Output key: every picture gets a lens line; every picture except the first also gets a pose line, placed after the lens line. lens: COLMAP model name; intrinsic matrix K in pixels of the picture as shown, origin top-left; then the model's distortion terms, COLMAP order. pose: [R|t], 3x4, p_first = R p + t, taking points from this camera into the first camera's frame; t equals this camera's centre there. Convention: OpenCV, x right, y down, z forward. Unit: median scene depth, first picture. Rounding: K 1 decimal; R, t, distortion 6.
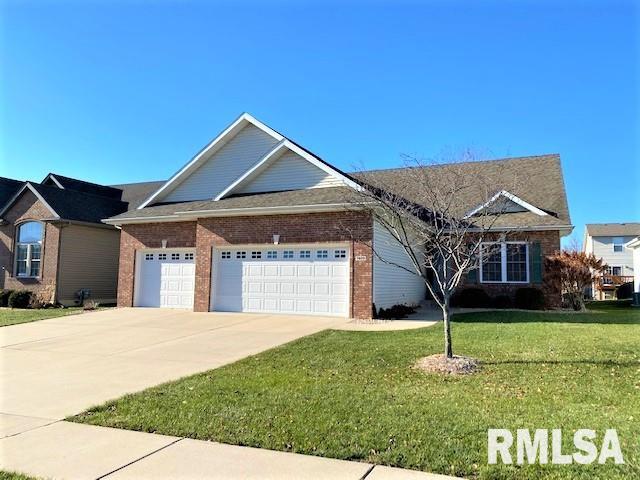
lens RADIAL K [[482.9, 0, 320.5], [0, 482.9, 239.3], [0, 0, 1]] dist [-0.004857, -0.000641]
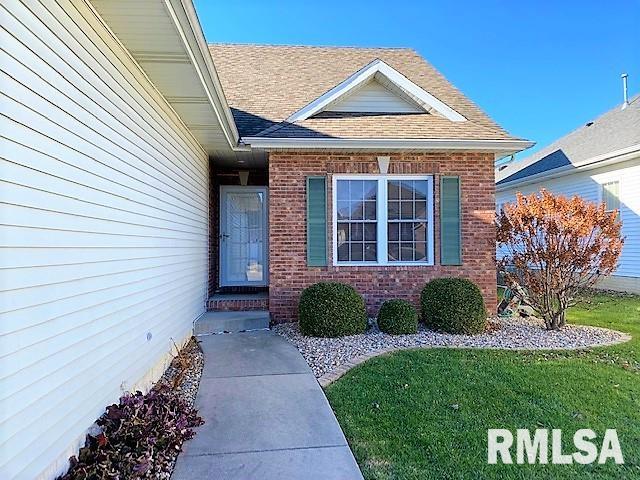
lens RADIAL K [[482.9, 0, 320.8], [0, 482.9, 240.8], [0, 0, 1]] dist [-0.004857, -0.000641]
pose [[0.901875, -0.005578, 0.431962, 0.131829], [-0.026564, 0.997308, 0.068341, 0.037323], [-0.431181, -0.073109, 0.899299, 0.617976]]
